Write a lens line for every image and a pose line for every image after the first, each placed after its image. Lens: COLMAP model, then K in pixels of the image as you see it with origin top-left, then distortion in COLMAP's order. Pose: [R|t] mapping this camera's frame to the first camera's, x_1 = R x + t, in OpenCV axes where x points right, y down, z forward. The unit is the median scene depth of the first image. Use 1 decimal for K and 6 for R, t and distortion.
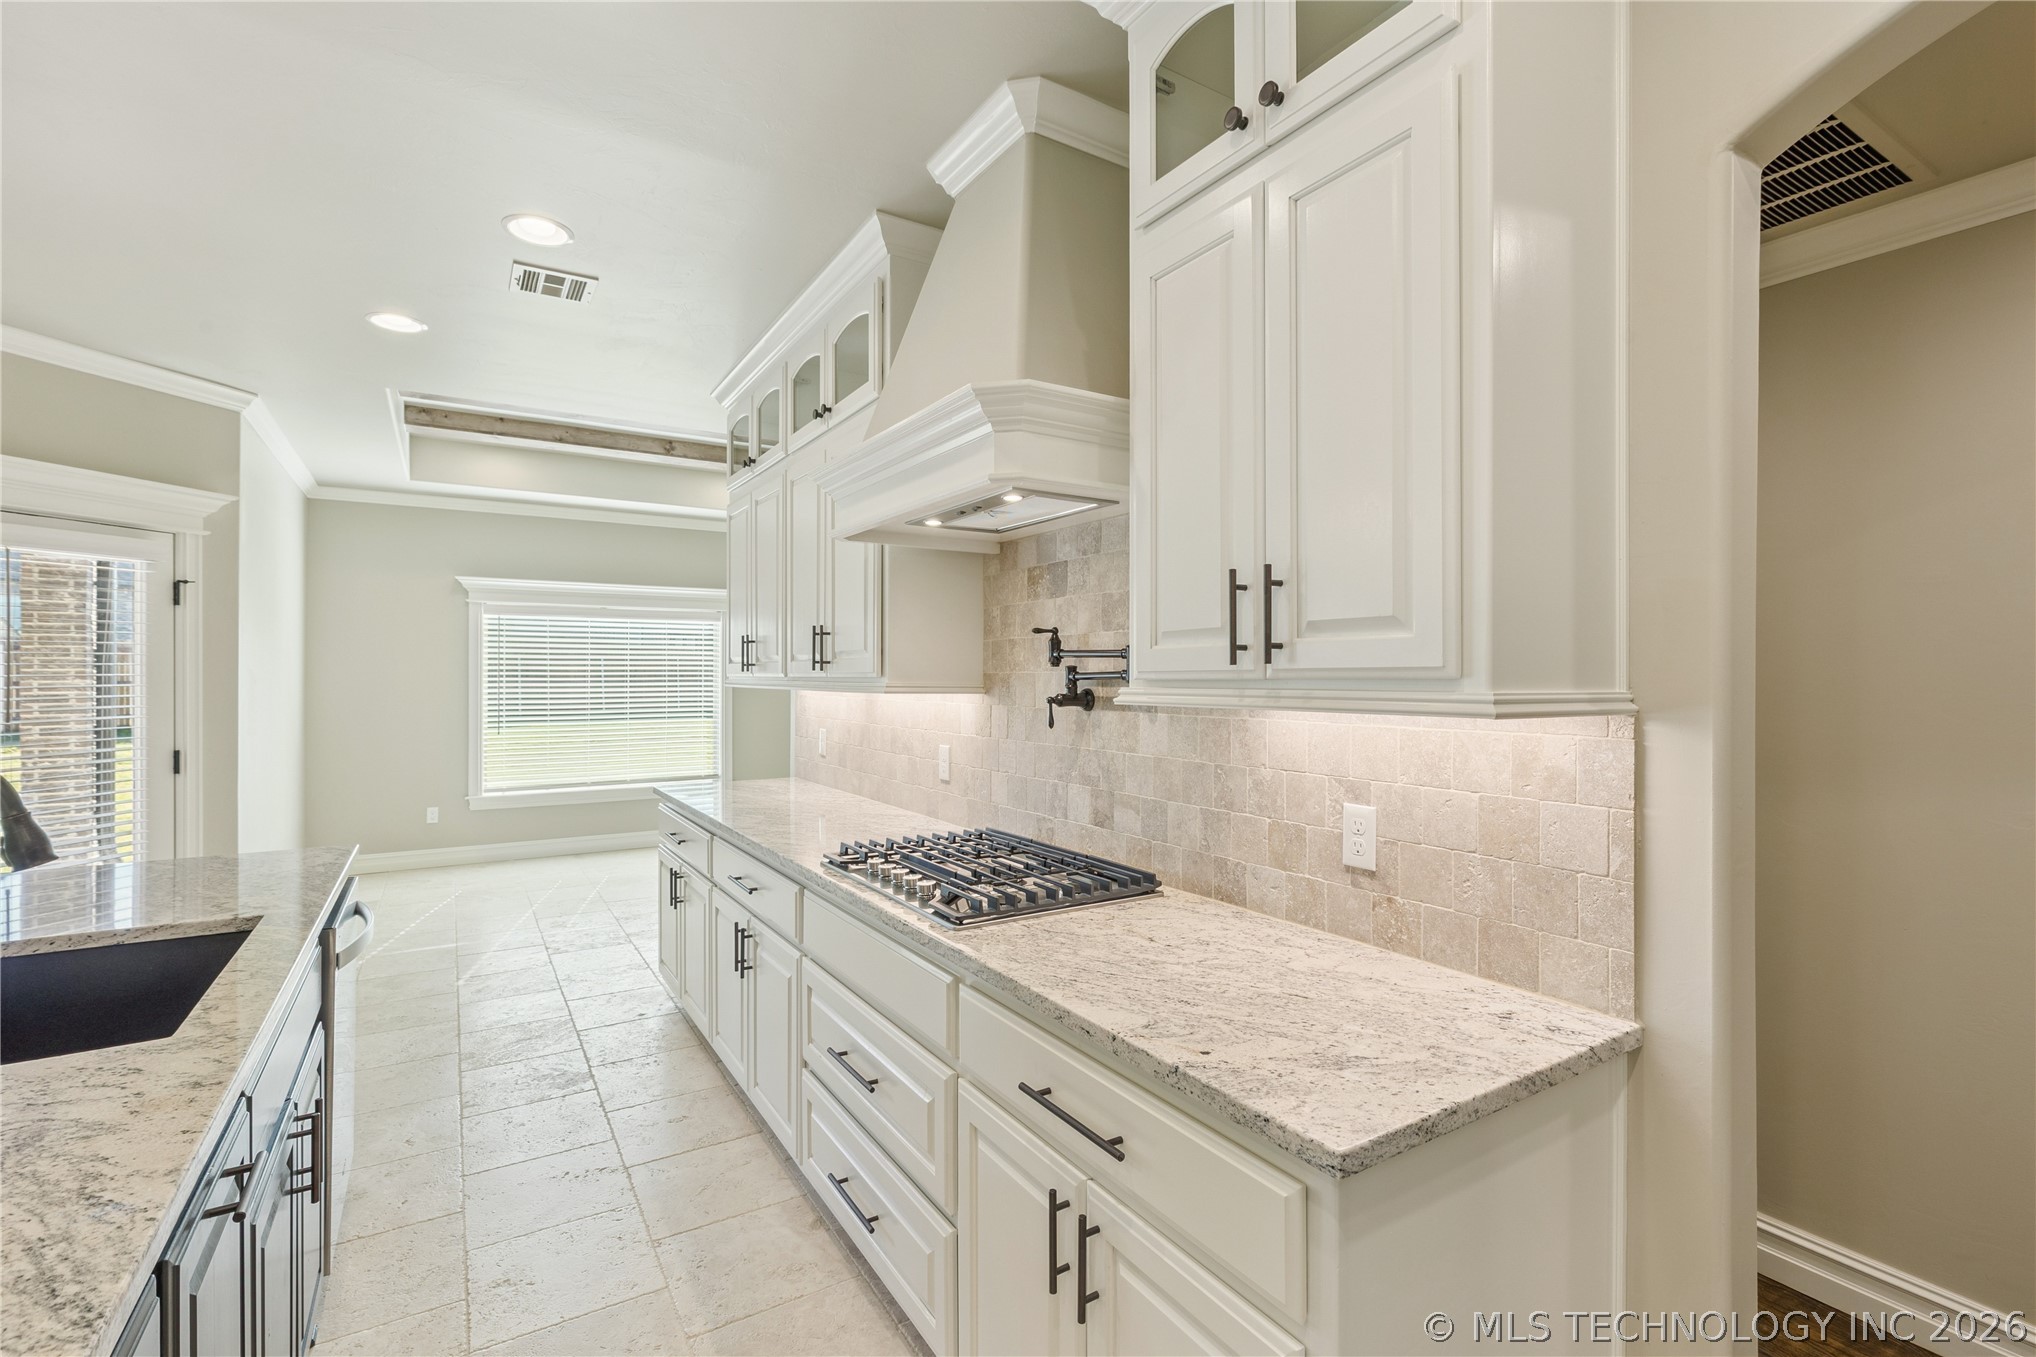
lens RADIAL K [[918.6, 0, 1018.7], [0, 918.6, 670.1], [0, 0, 1]] dist [0.003547, 0.000497]
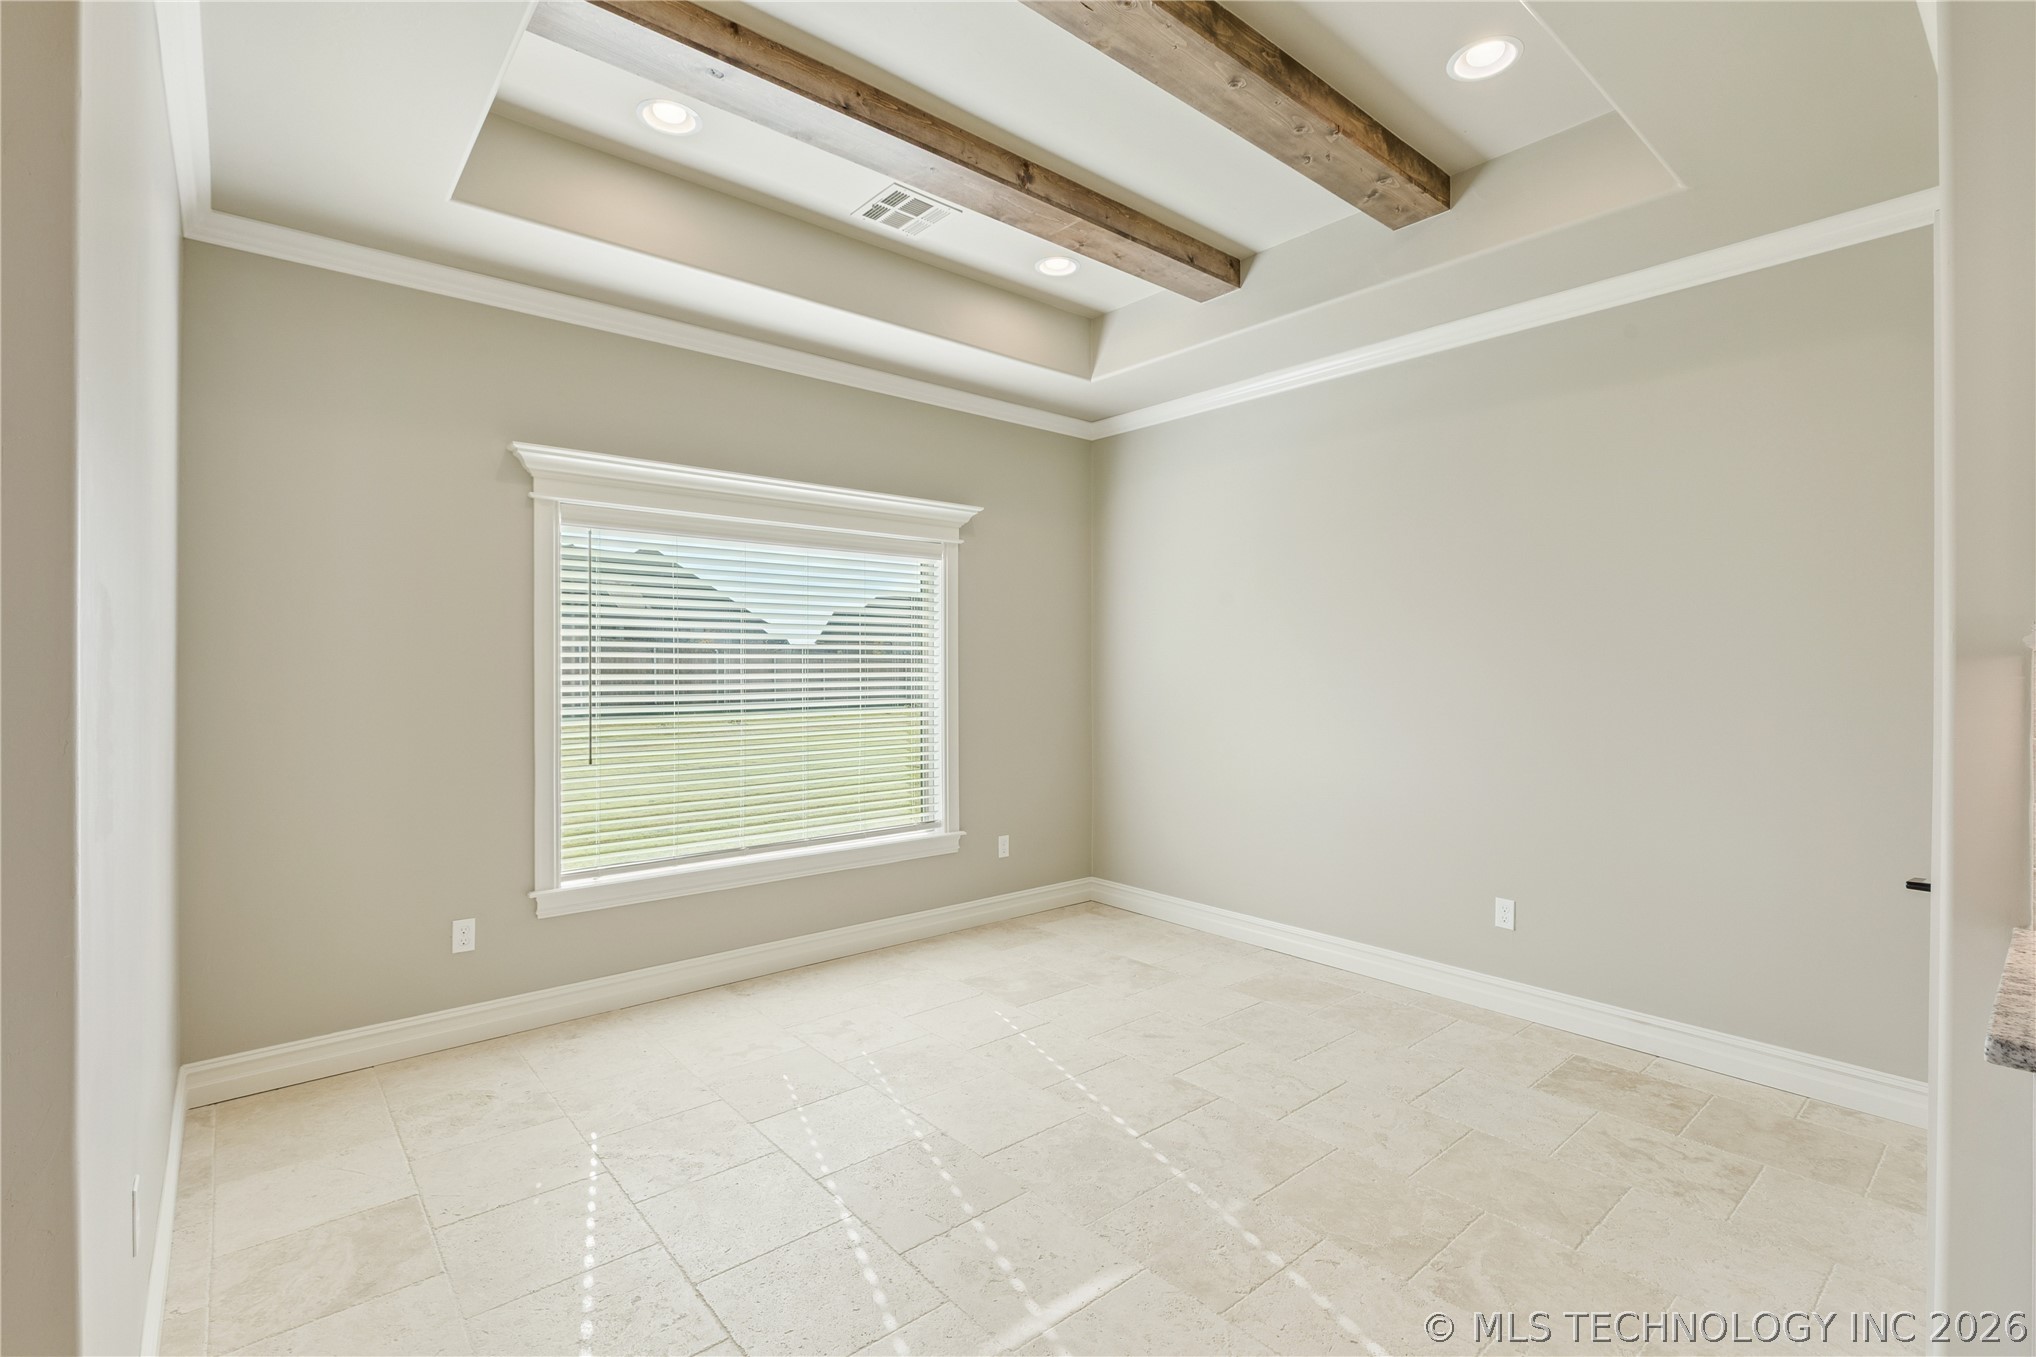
lens RADIAL K [[918.6, 0, 1018.7], [0, 918.6, 670.1], [0, 0, 1]] dist [0.003547, 0.000497]
pose [[0.988928, -0.000479, 0.148395, -0.674900], [-0.000487, 0.999979, 0.006473, 0.023390], [-0.148394, -0.006473, 0.988907, 0.768637]]
